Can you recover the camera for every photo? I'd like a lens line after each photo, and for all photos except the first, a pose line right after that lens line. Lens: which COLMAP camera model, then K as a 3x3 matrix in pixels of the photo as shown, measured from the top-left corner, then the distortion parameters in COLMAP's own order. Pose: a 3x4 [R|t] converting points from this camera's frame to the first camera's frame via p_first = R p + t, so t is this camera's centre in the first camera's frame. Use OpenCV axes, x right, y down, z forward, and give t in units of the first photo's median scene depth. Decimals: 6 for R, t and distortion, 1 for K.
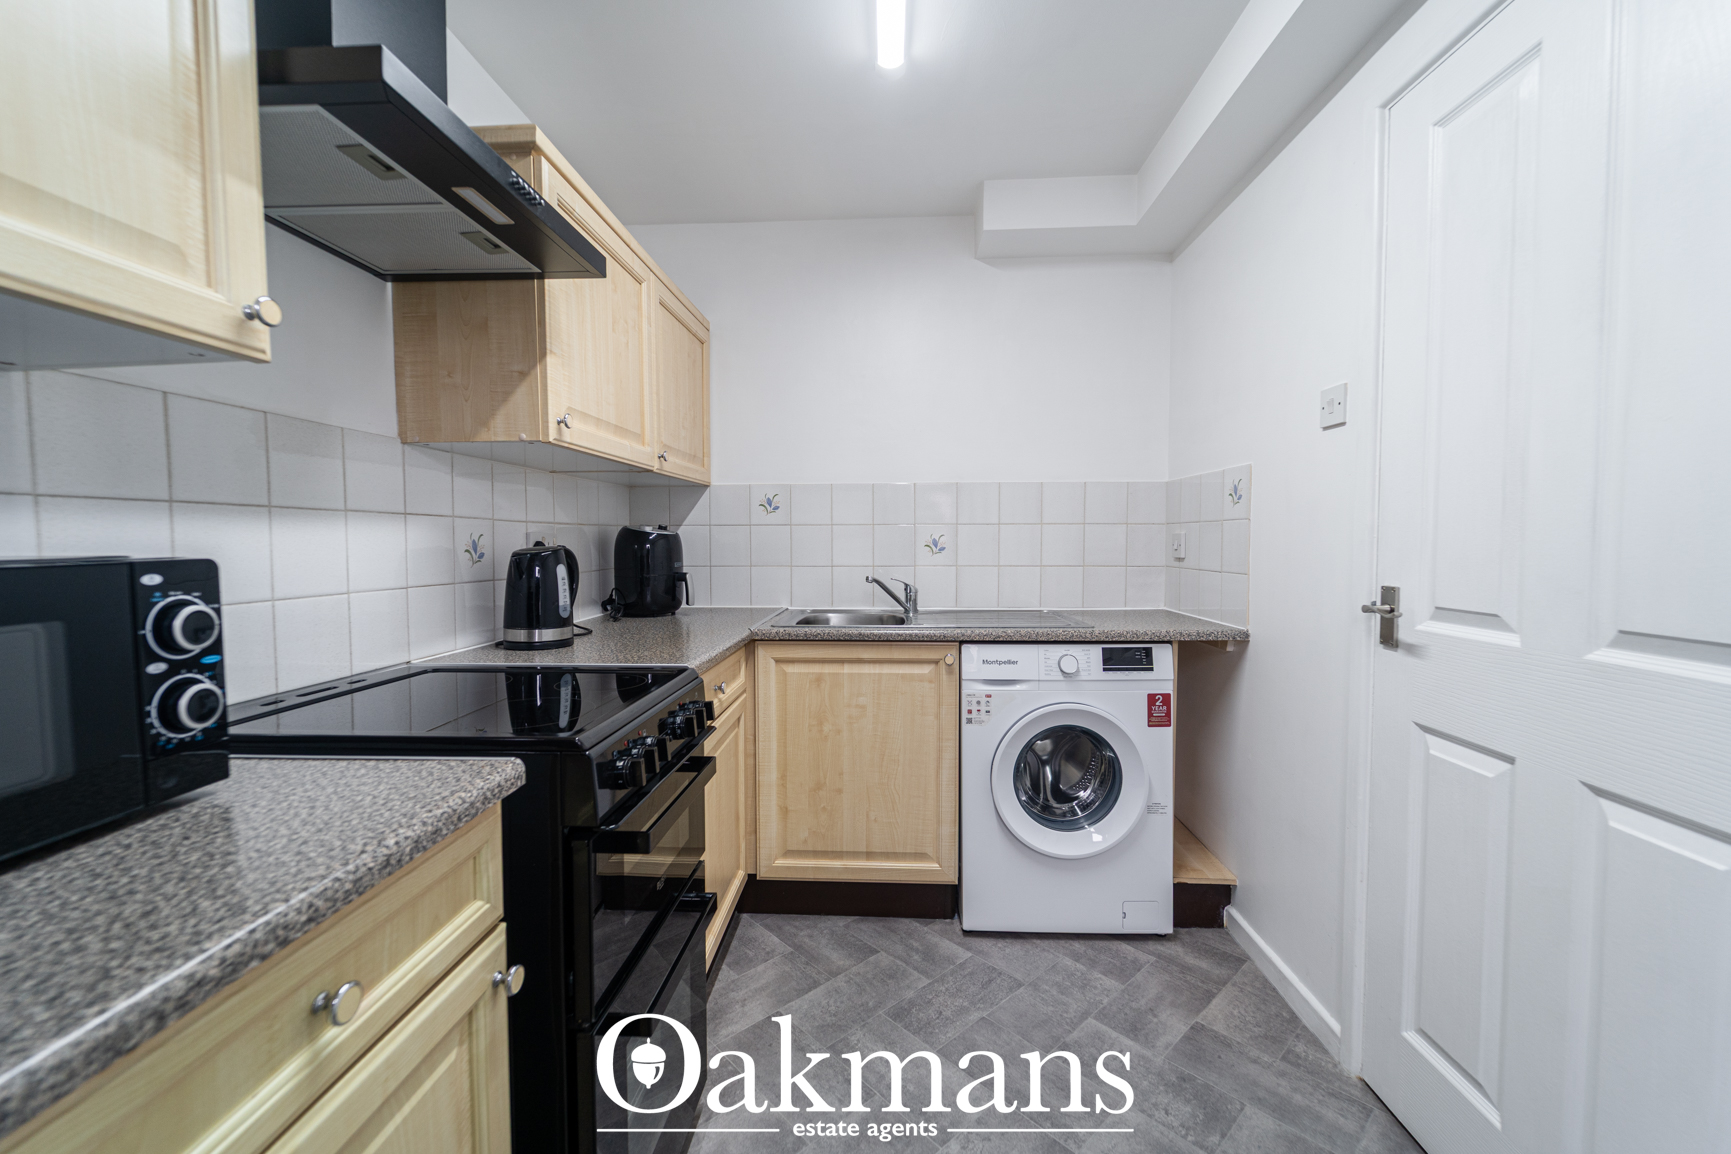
lens RADIAL K [[694.8, 0, 863.3], [0, 694.8, 567.9], [0, 0, 1]] dist [0.006206, -0.004221]
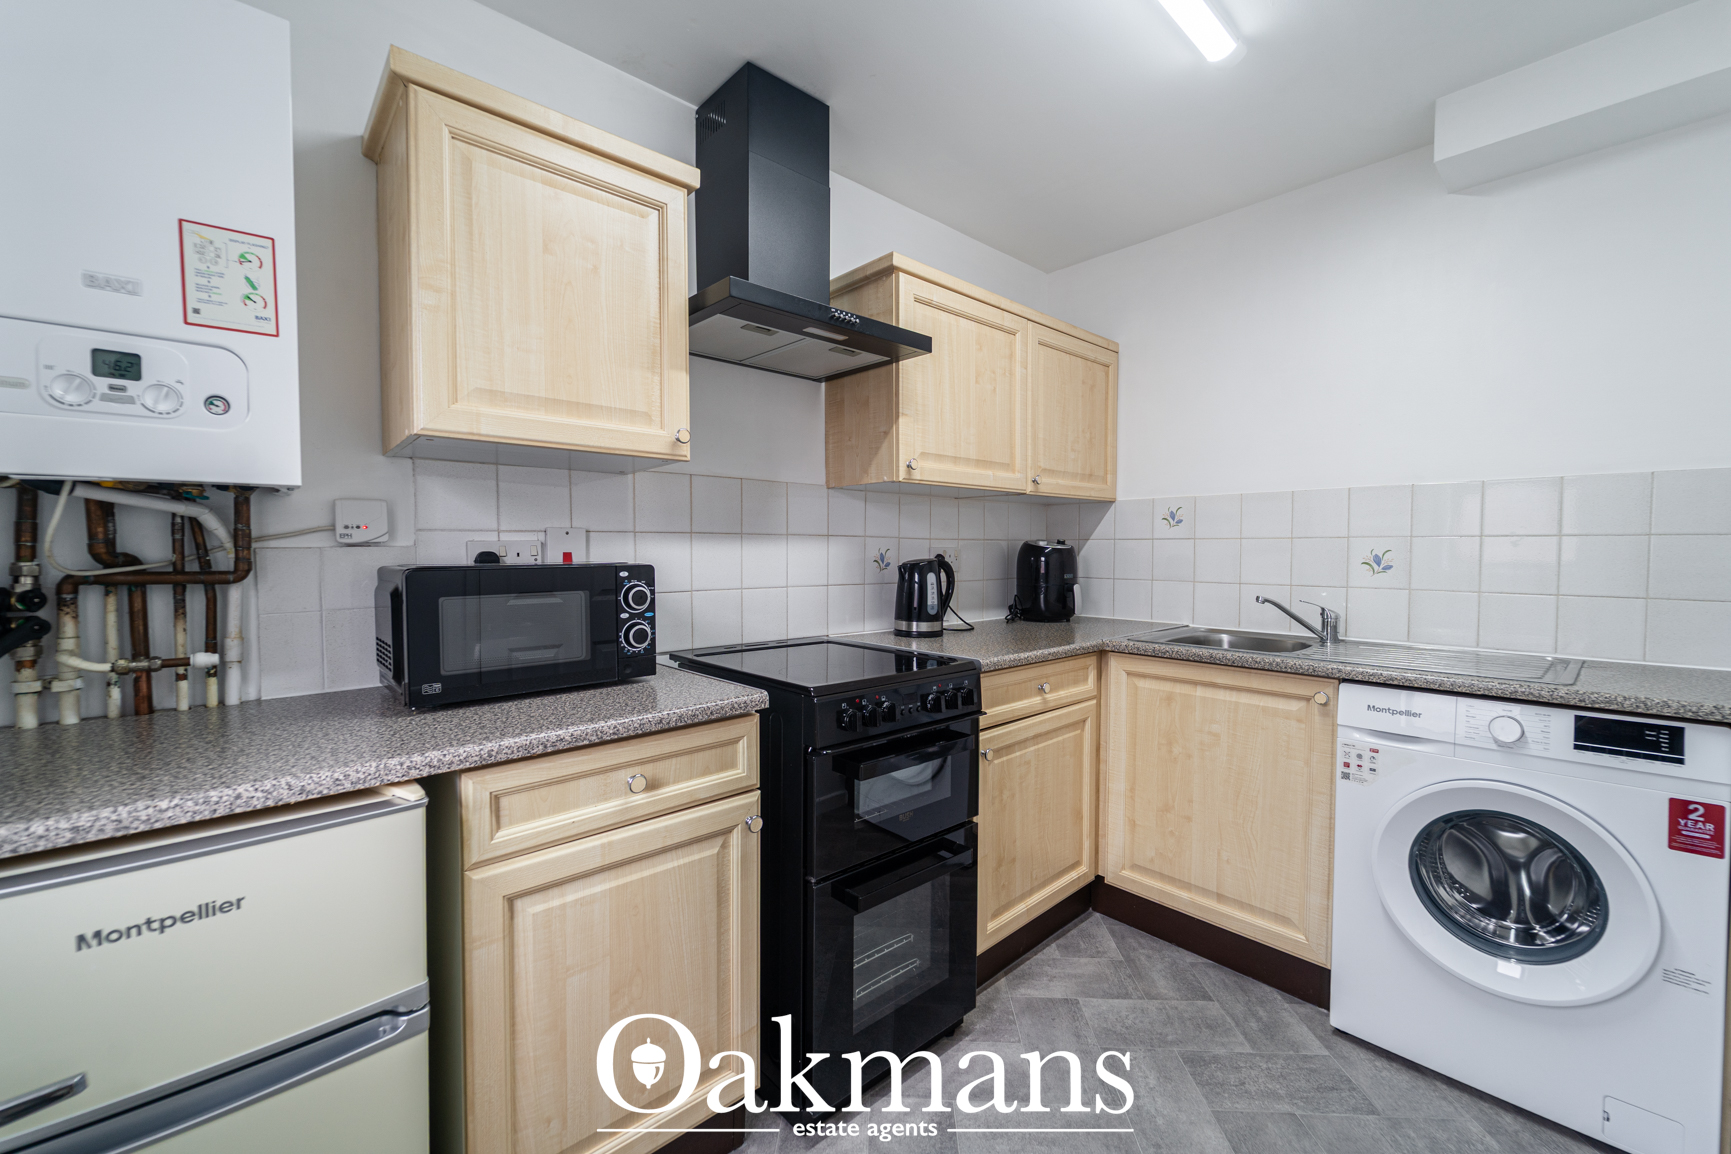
lens RADIAL K [[694.8, 0, 863.3], [0, 694.8, 567.9], [0, 0, 1]] dist [0.006206, -0.004221]
pose [[0.708331, 0.023908, -0.705475, 0.327252], [-0.033284, 0.999446, 0.000452, -0.008936], [0.705095, 0.023161, 0.708735, 0.001417]]
